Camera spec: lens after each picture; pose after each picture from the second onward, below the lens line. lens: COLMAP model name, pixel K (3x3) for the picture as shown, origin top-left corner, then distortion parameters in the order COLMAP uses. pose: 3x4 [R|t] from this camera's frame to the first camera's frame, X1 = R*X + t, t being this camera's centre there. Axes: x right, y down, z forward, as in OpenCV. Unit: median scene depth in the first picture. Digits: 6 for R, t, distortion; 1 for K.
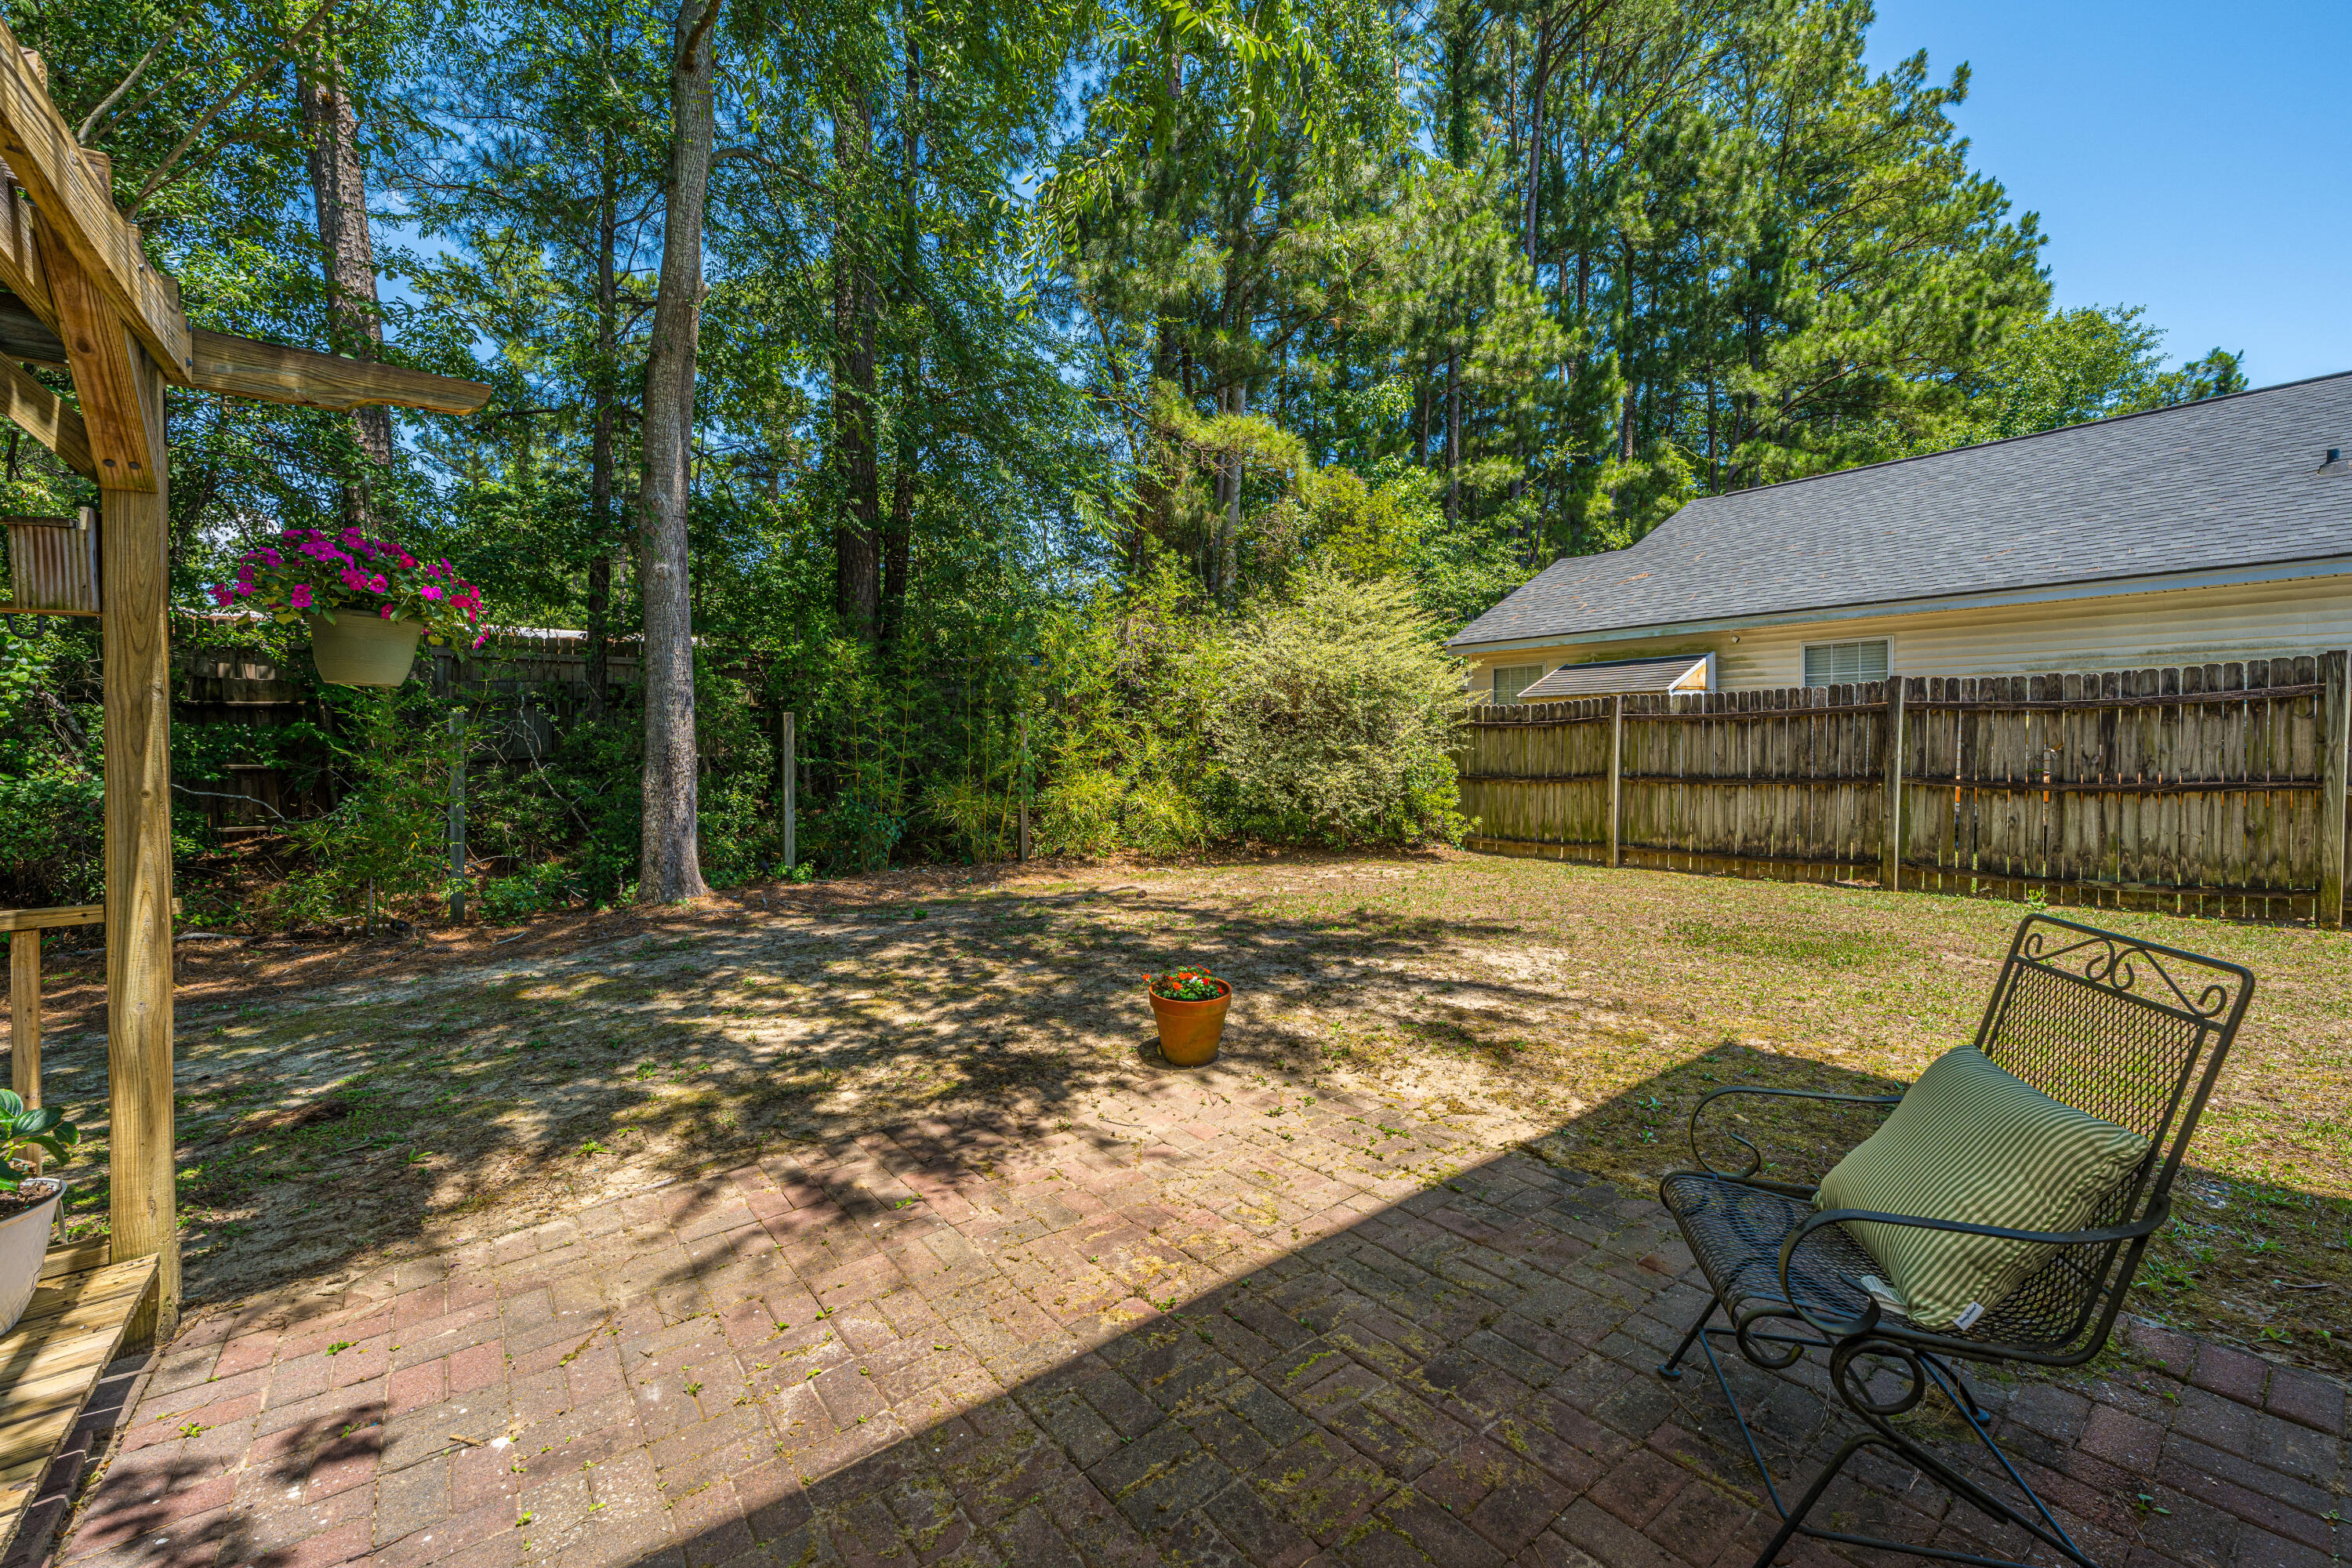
lens RADIAL K [[943.7, 0, 1170.4], [0, 943.7, 756.2], [0, 0, 1]] dist [-0.000374, 0.000134]
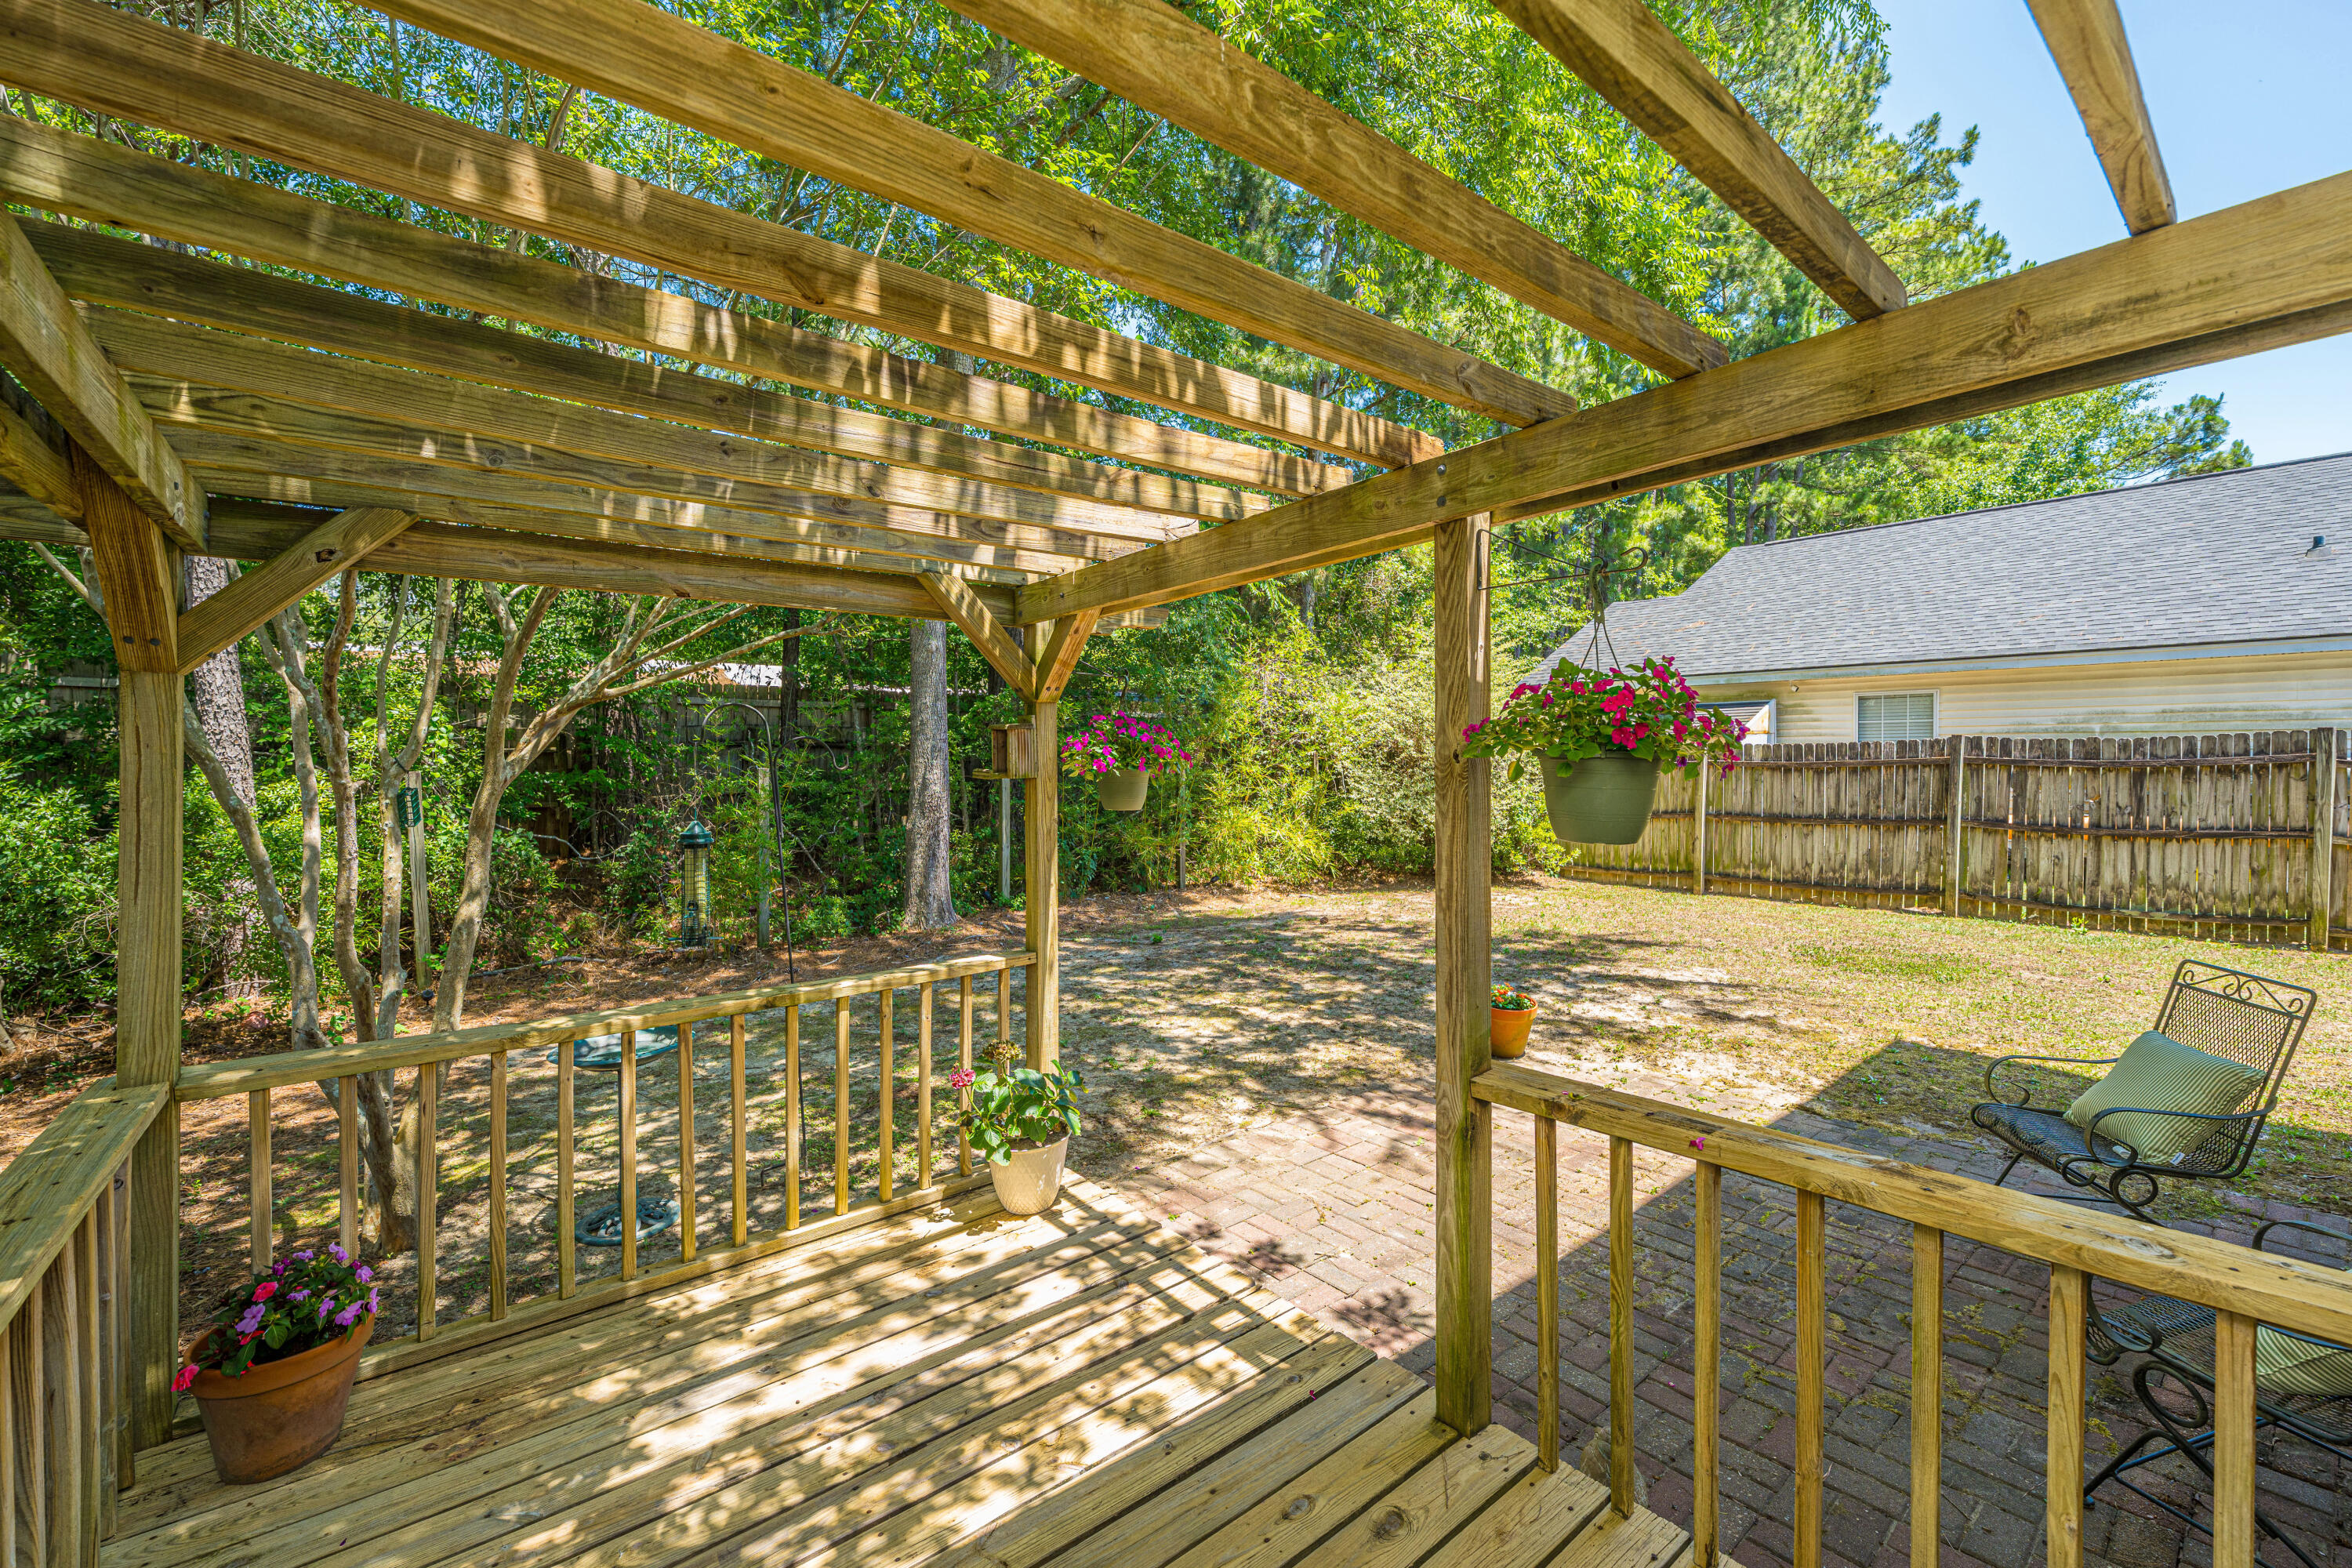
lens RADIAL K [[957.6, 0, 1175.0], [0, 957.6, 768.4], [0, 0, 1]] dist [0.000960, 0.000085]
pose [[0.999752, 0.002843, 0.022078, -0.239784], [-0.002908, 0.999991, 0.002944, -0.044695], [-0.022070, -0.003007, 0.999752, -0.179972]]
